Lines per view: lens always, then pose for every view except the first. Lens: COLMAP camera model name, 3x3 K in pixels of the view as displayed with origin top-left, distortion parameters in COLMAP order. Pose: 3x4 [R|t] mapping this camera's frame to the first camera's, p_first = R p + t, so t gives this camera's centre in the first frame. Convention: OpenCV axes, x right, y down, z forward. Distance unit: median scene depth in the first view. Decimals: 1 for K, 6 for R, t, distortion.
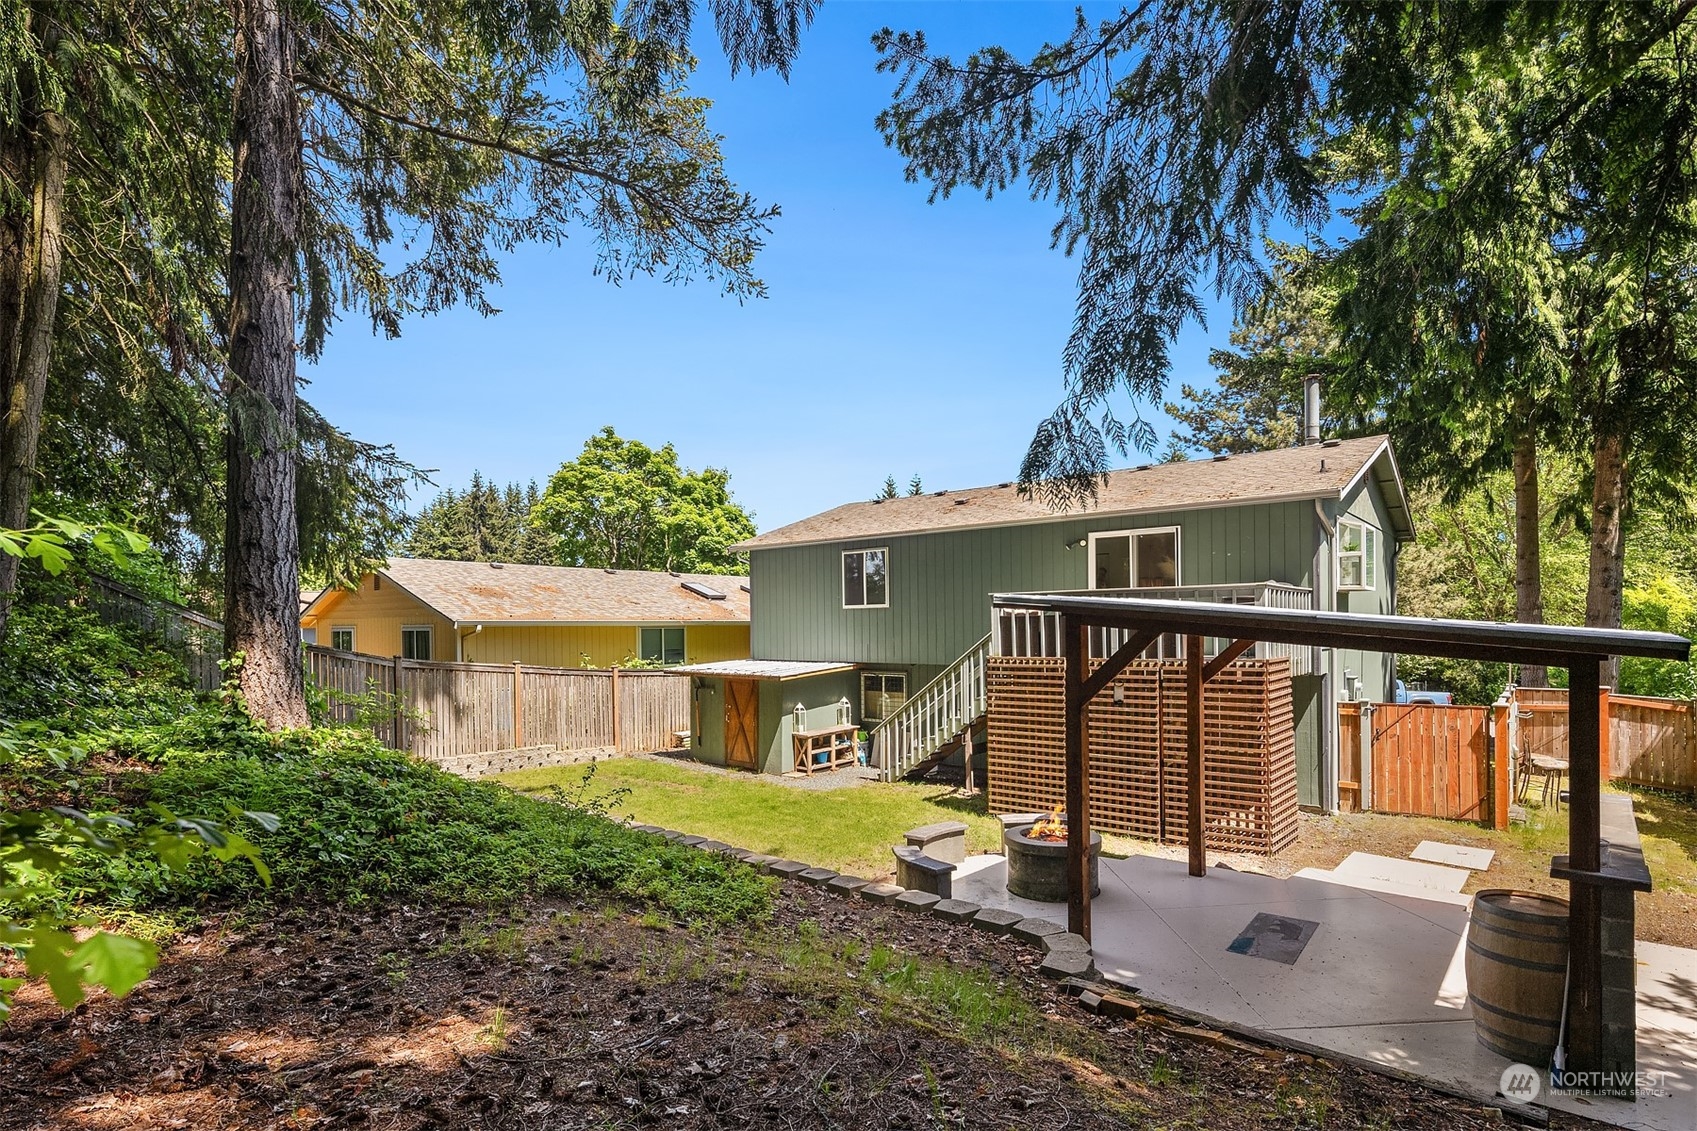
lens RADIAL K [[852.5, 0, 836.2], [0, 852.5, 608.5], [0, 0, 1]] dist [-0.002094, -0.003794]
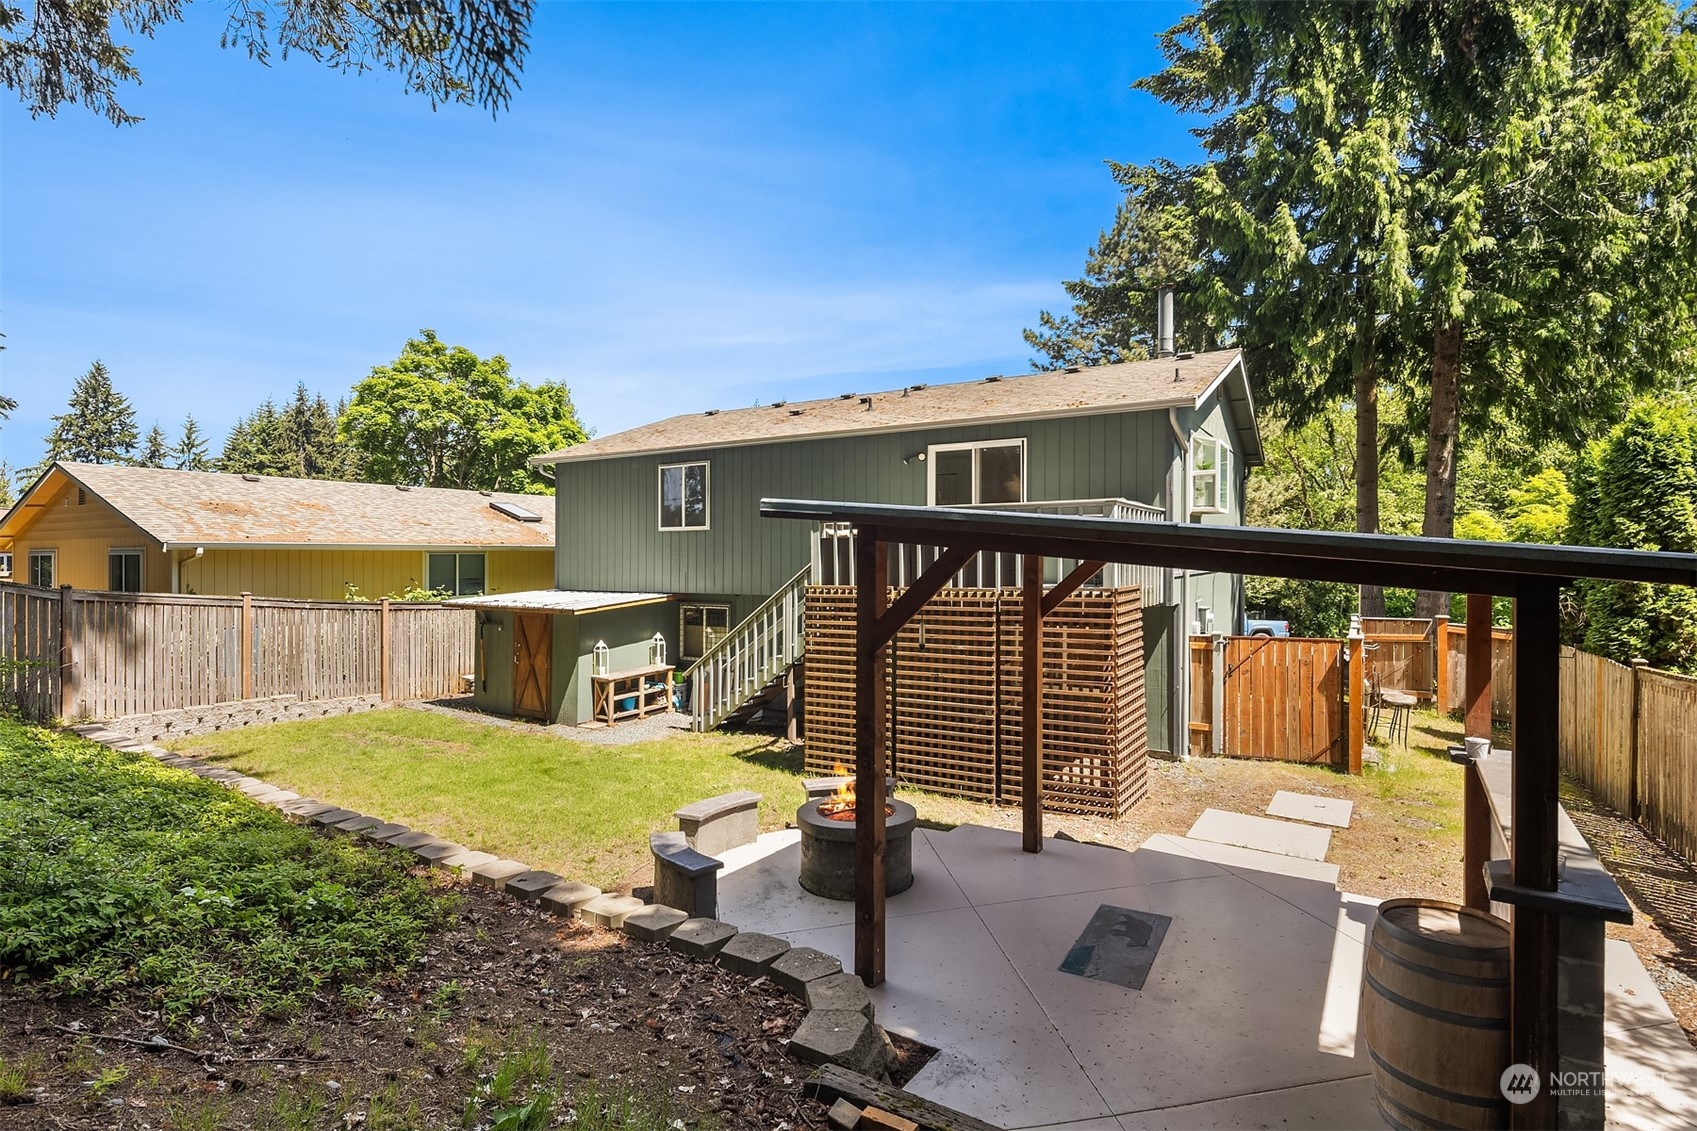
lens RADIAL K [[852.5, 0, 838.0], [0, 852.5, 553.0], [0, 0, 1]] dist [-0.002094, -0.003794]
pose [[0.988749, 0.004390, 0.149521, 0.072219], [-0.006885, 0.999845, 0.016179, 0.008746], [-0.149427, -0.017026, 0.988626, 0.138909]]
